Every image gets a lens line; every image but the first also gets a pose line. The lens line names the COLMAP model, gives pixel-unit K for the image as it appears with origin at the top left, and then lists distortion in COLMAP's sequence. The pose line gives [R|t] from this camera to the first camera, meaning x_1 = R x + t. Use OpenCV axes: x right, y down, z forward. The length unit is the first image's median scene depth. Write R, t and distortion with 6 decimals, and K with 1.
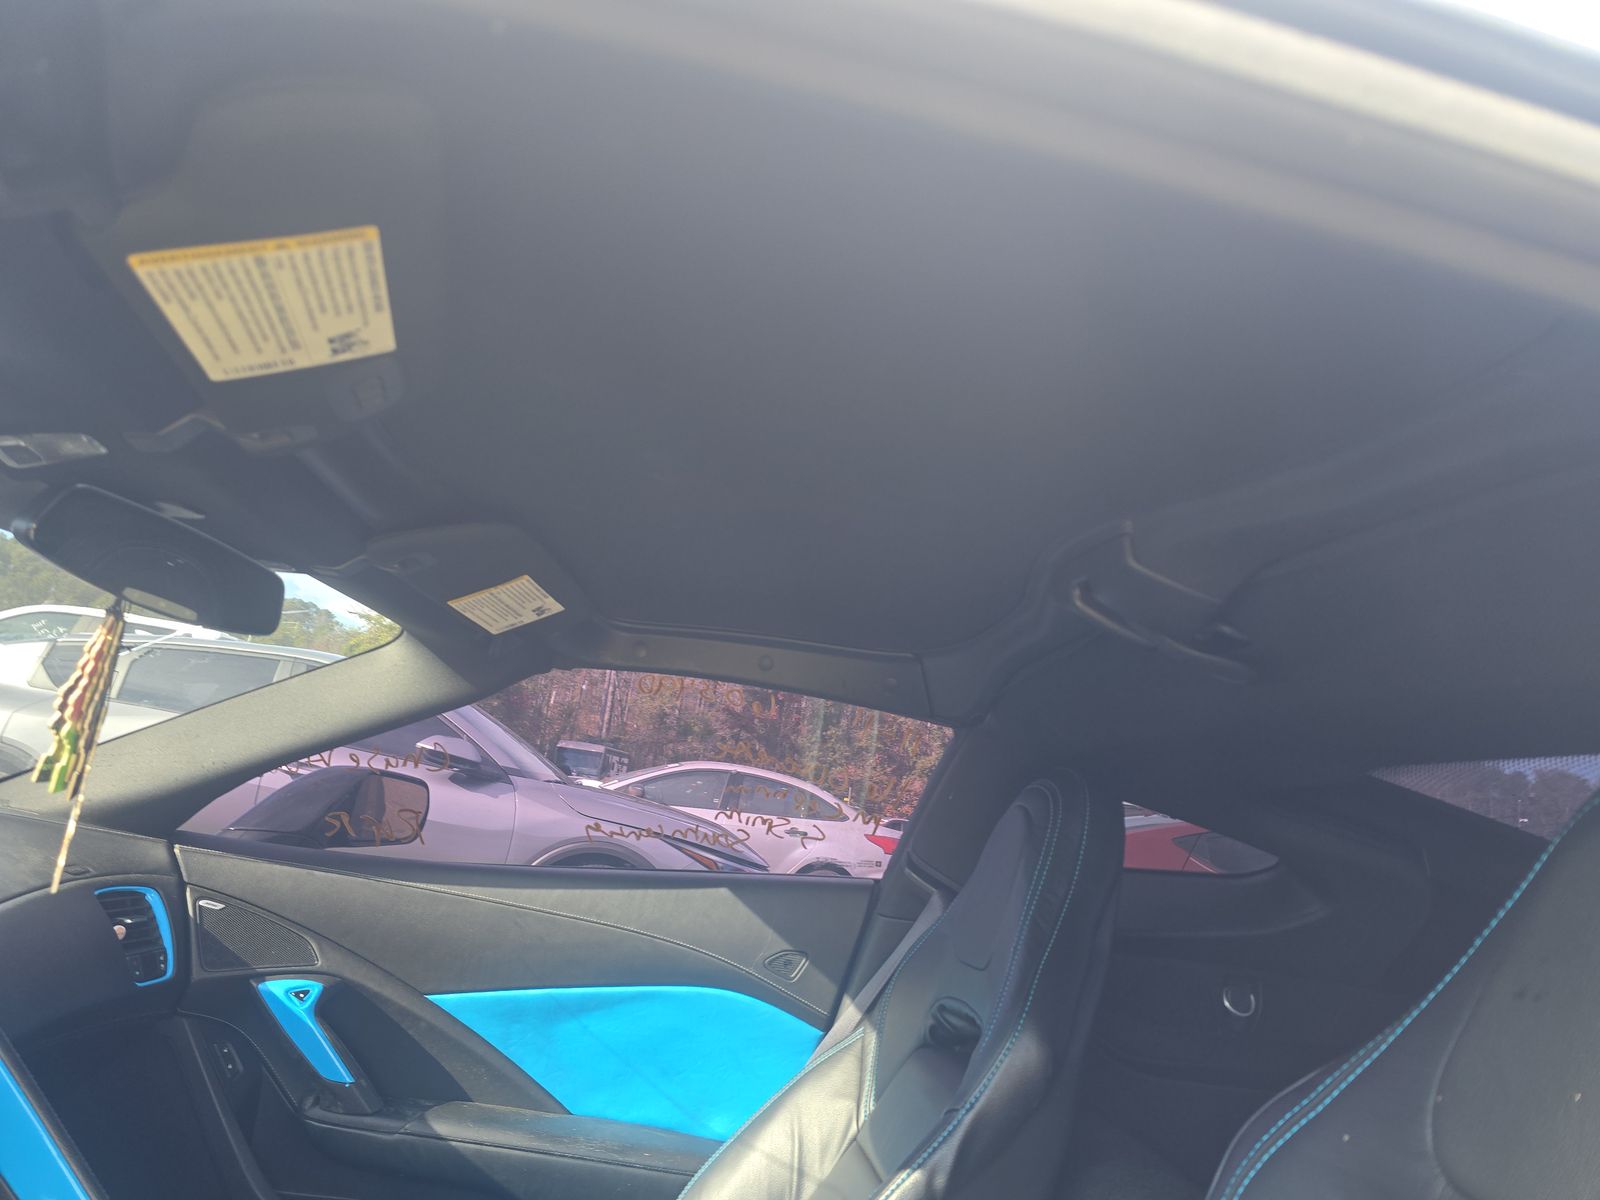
lens RADIAL K [[1073.5, 0, 798.3], [0, 1073.5, 580.1], [0, 0, 1]] dist [0.058367, -0.056182]
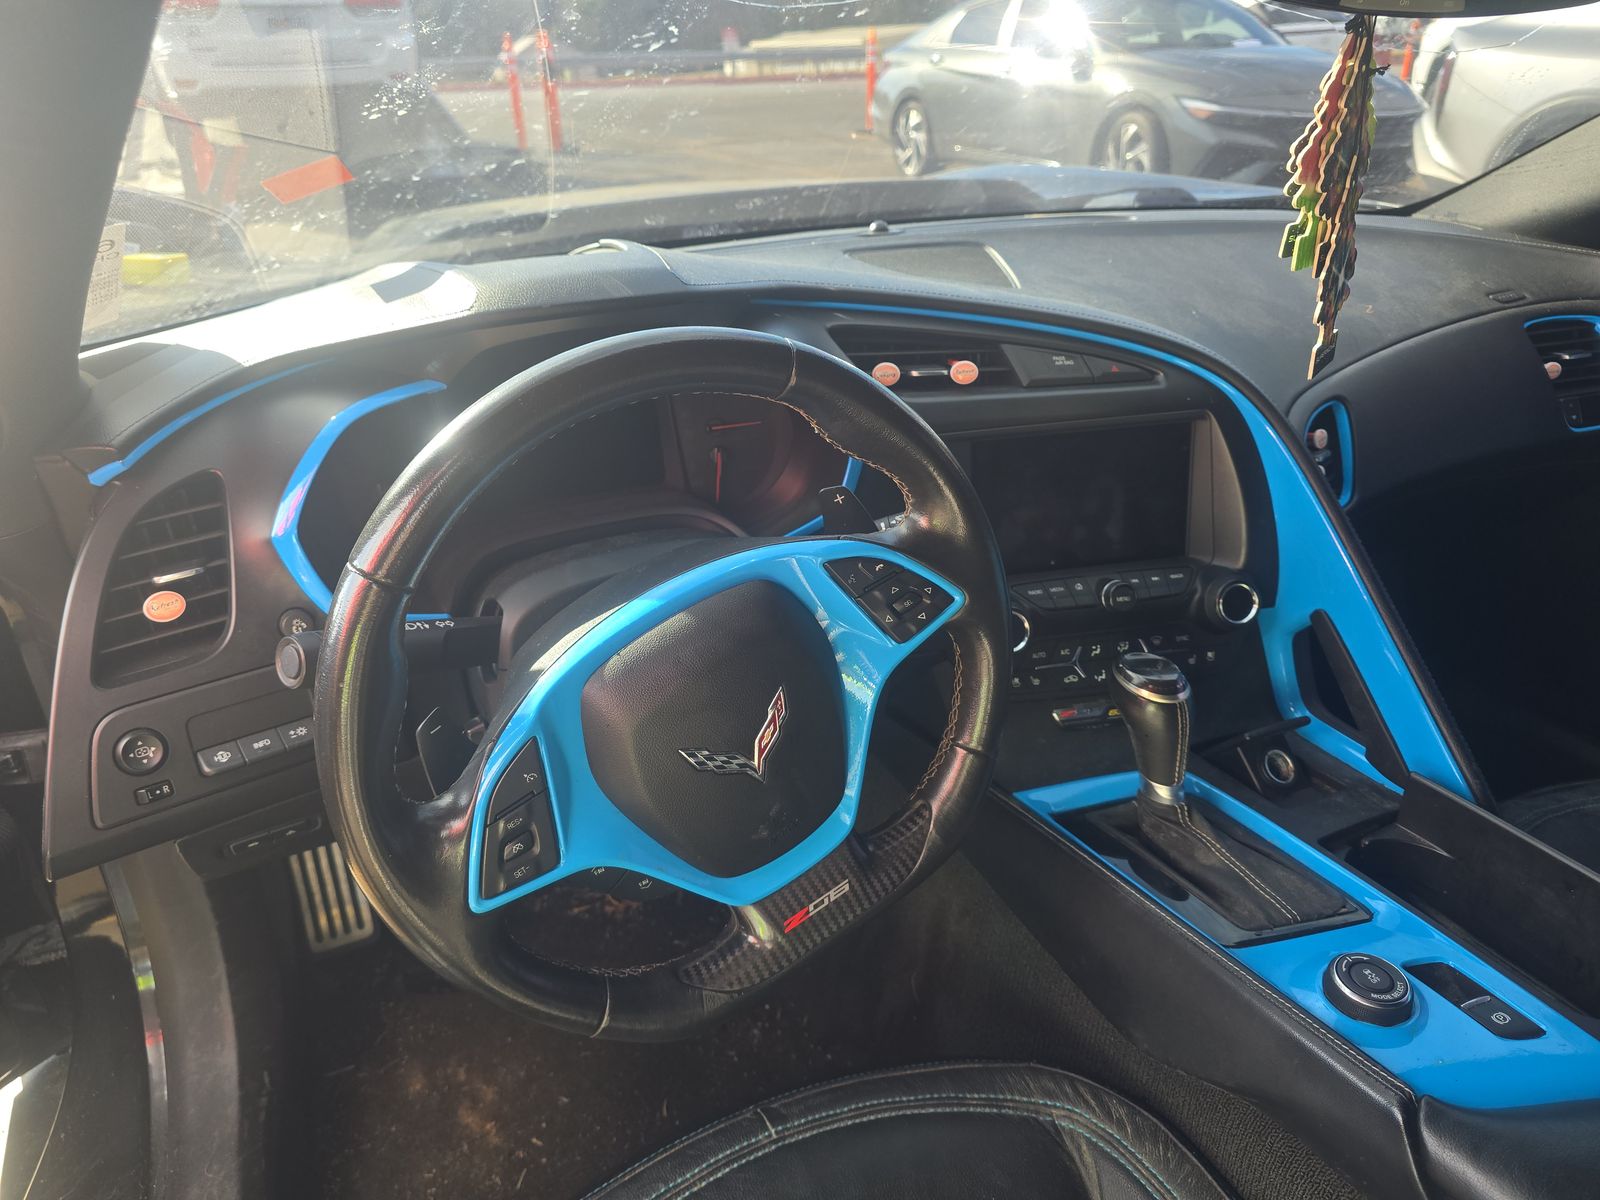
lens RADIAL K [[1083.8, 0, 797.8], [0, 1083.8, 588.1], [0, 0, 1]] dist [0.048036, -0.053435]
pose [[0.310684, 0.270724, -0.911144, 0.031216], [0.274633, 0.892131, 0.358719, -0.000780], [0.909974, -0.361678, 0.202821, 0.193754]]
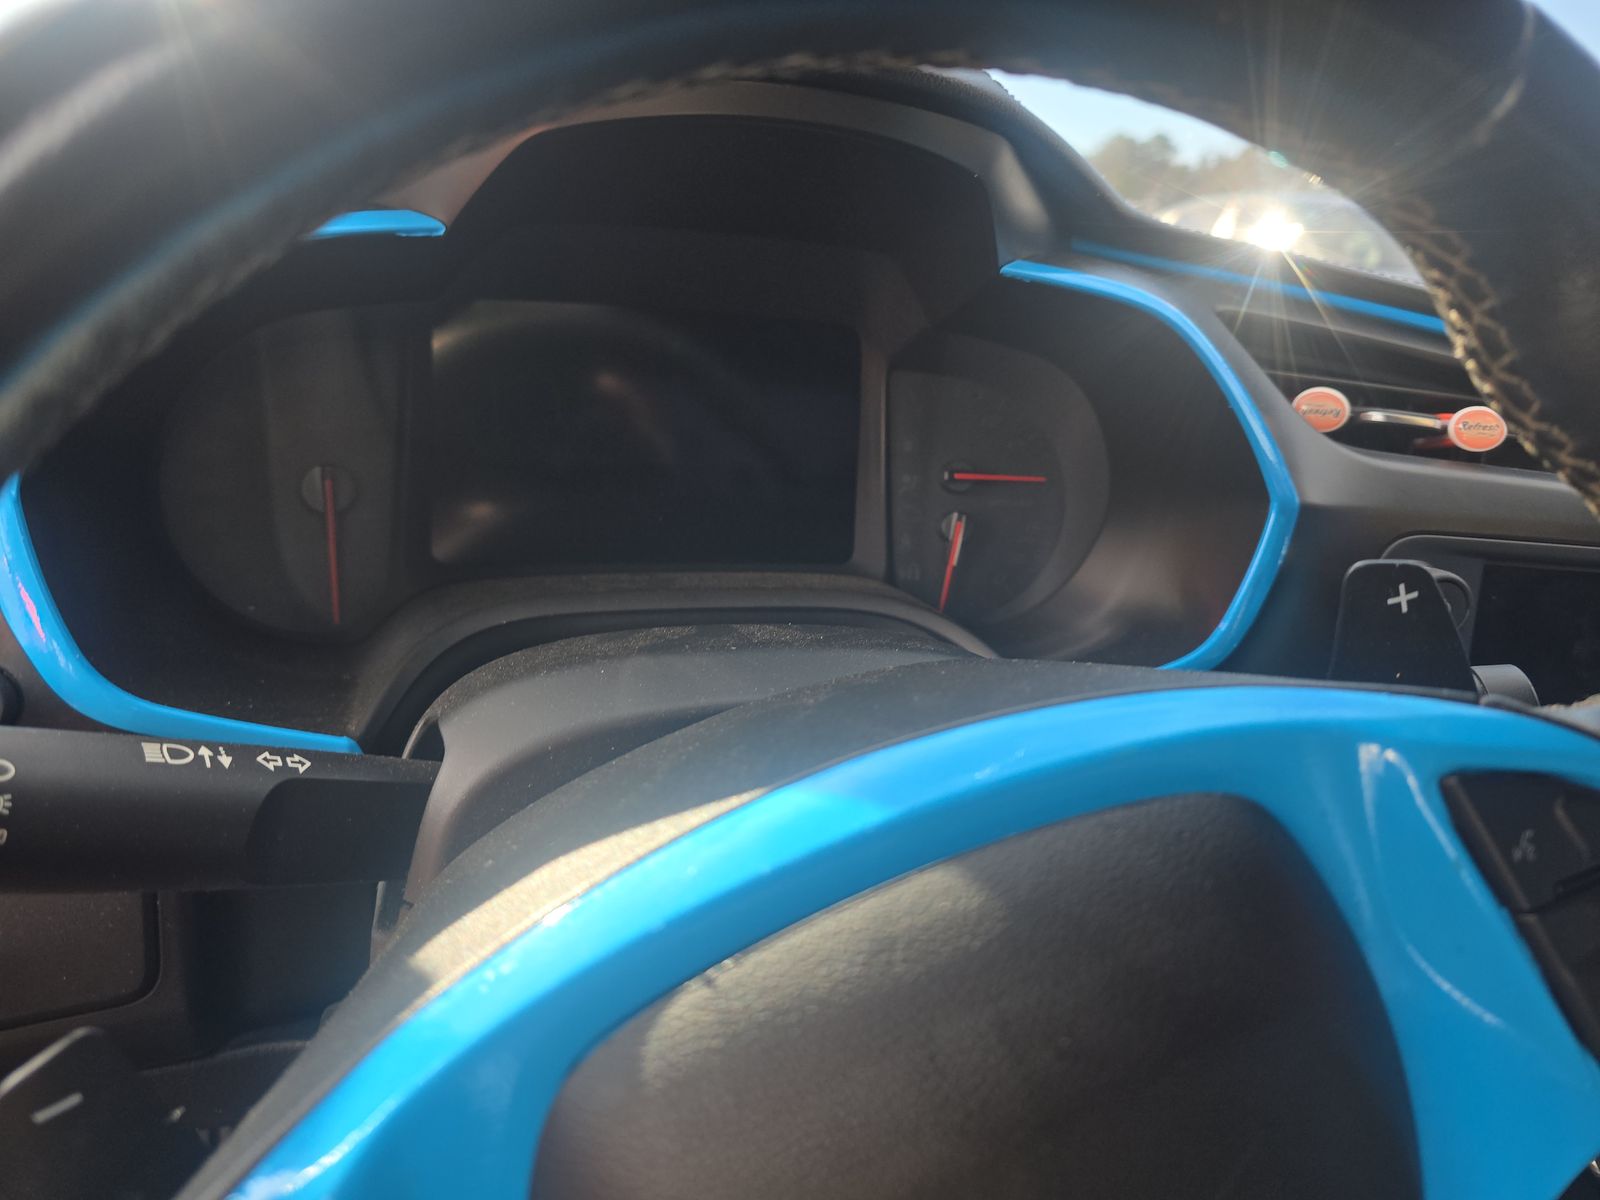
lens RADIAL K [[1060.2, 0, 809.2], [0, 1060.2, 604.0], [0, 0, 1]] dist [0.040798, -0.034314]
pose [[0.182139, 0.176393, -0.967322, -0.256576], [0.156211, 0.966092, 0.205582, 0.090929], [0.970785, -0.188551, 0.148408, 0.207516]]
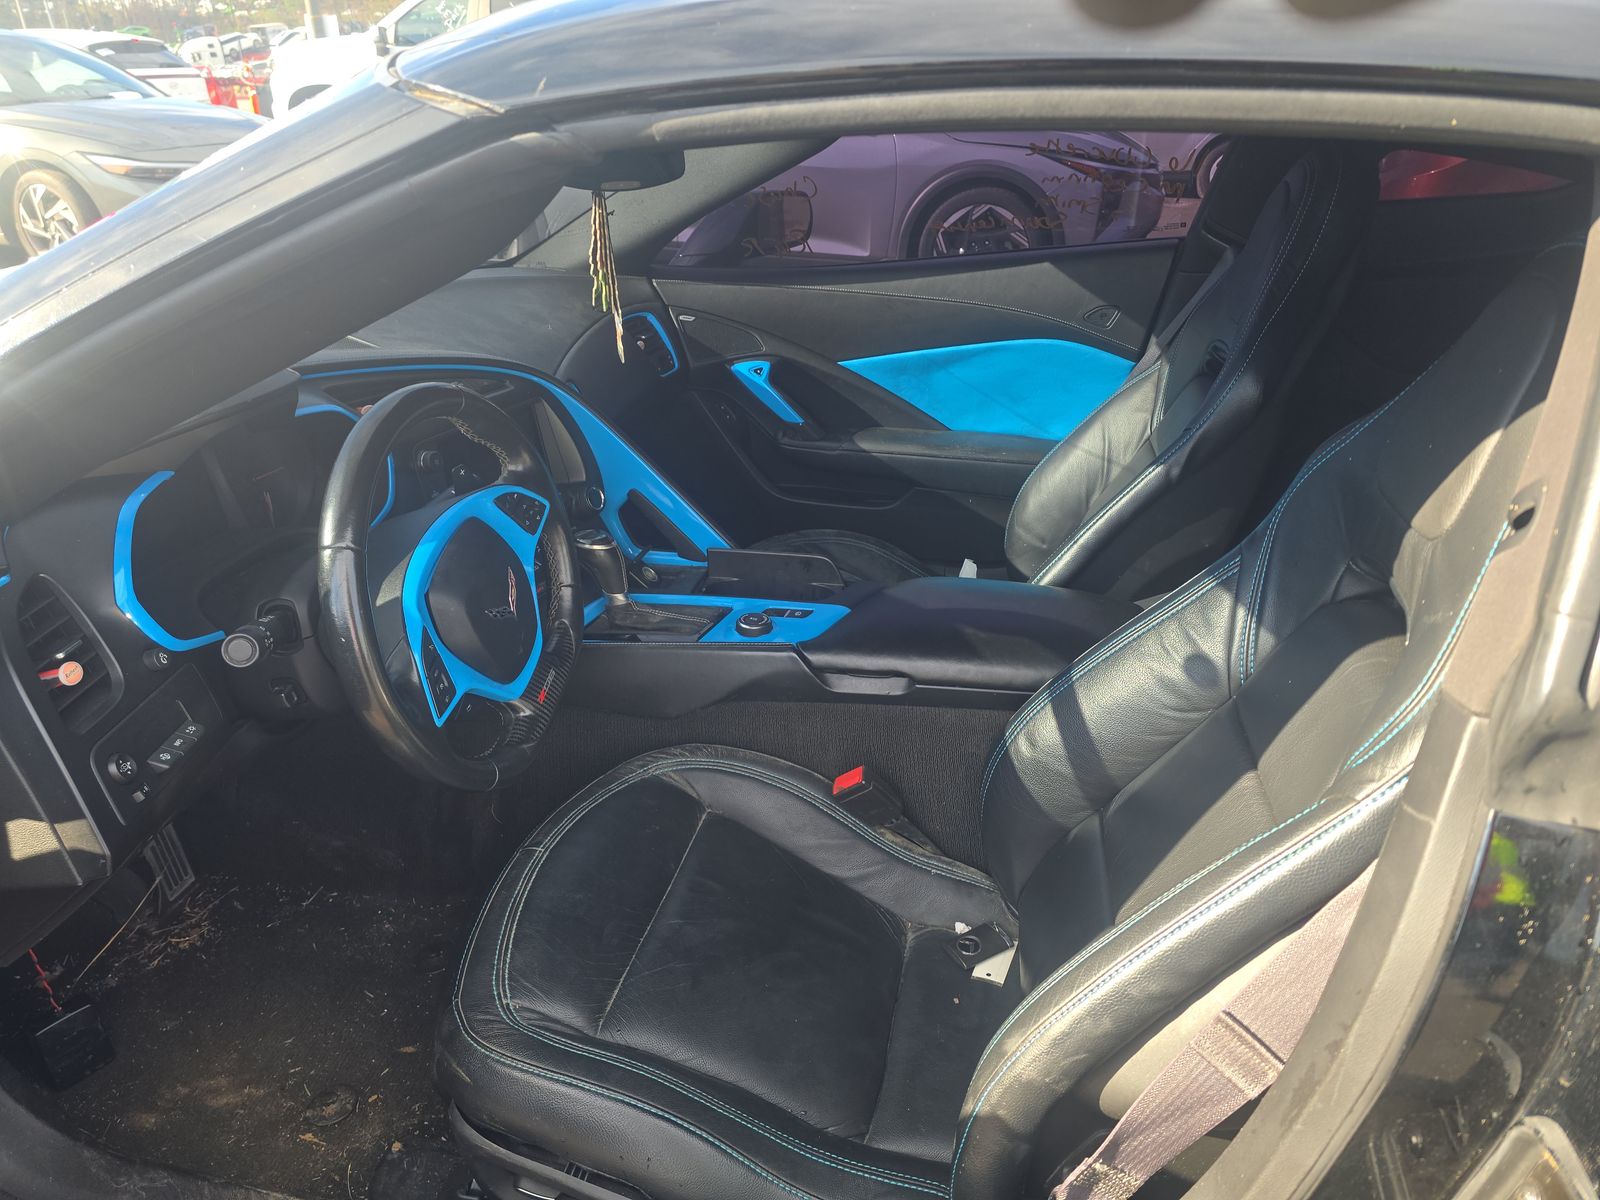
lens RADIAL K [[1060.2, 0, 809.2], [0, 1060.2, 604.0], [0, 0, 1]] dist [0.040798, -0.034314]
pose [[0.934285, 0.003270, -0.356512, 0.125541], [0.214773, 0.792995, 0.570115, -0.177602], [0.284577, -0.609219, 0.740181, -0.246264]]
